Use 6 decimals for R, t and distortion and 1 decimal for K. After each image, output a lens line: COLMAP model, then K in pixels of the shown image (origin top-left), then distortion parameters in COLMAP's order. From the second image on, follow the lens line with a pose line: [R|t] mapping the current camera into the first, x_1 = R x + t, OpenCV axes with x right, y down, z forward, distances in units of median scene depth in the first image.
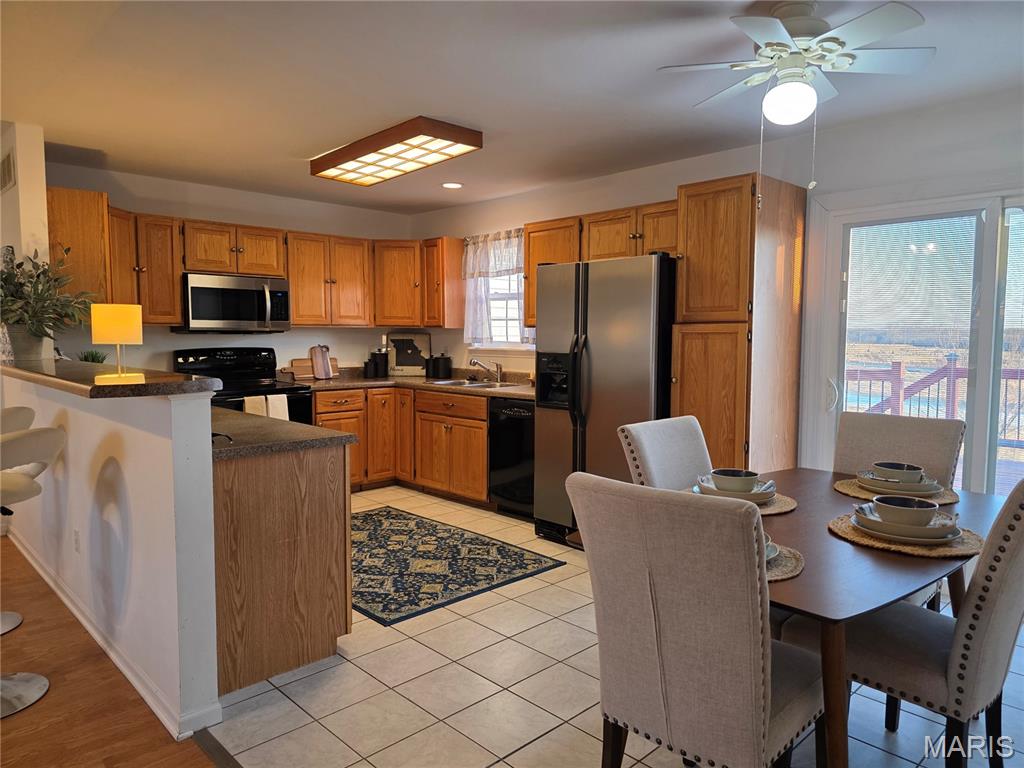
lens RADIAL K [[690.1, 0, 513.8], [0, 690.1, 385.2], [0, 0, 1]] dist [0.002998, 0.000251]
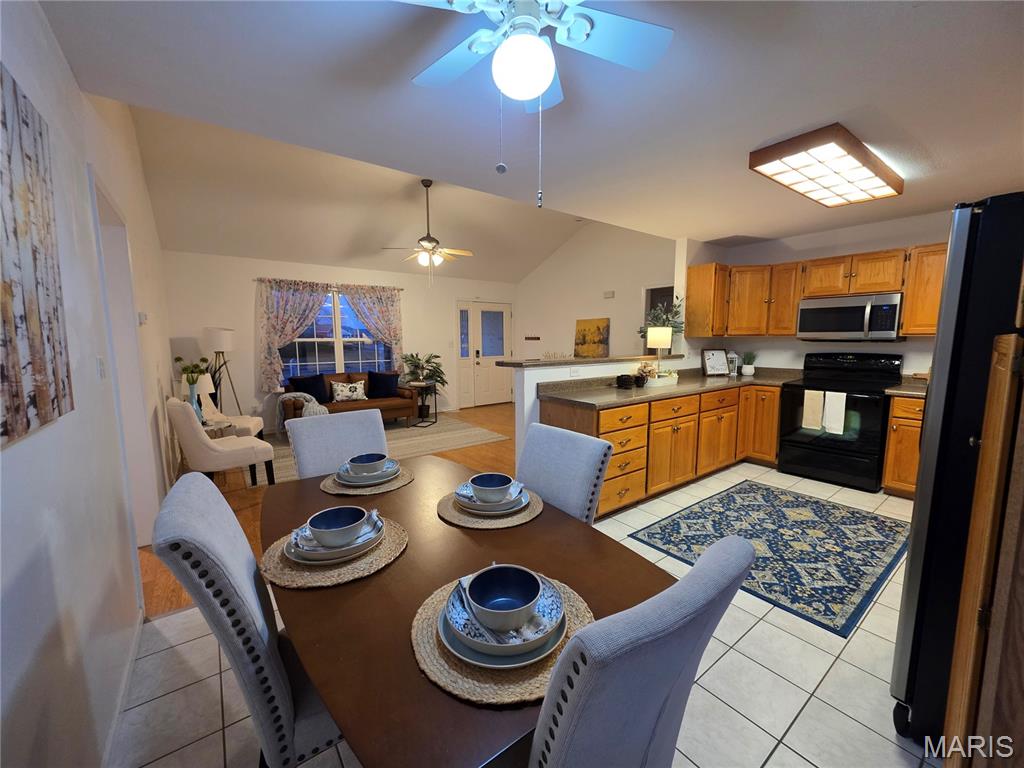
lens RADIAL K [[411.6, 0, 514.8], [0, 411.6, 380.4], [0, 0, 1]] dist [0.001302, 0.000001]
pose [[-0.125125, 0.111315, -0.985877, 0.534962], [-0.066930, 0.990475, 0.120329, -0.068386], [0.989881, 0.081041, -0.116483, 0.612055]]
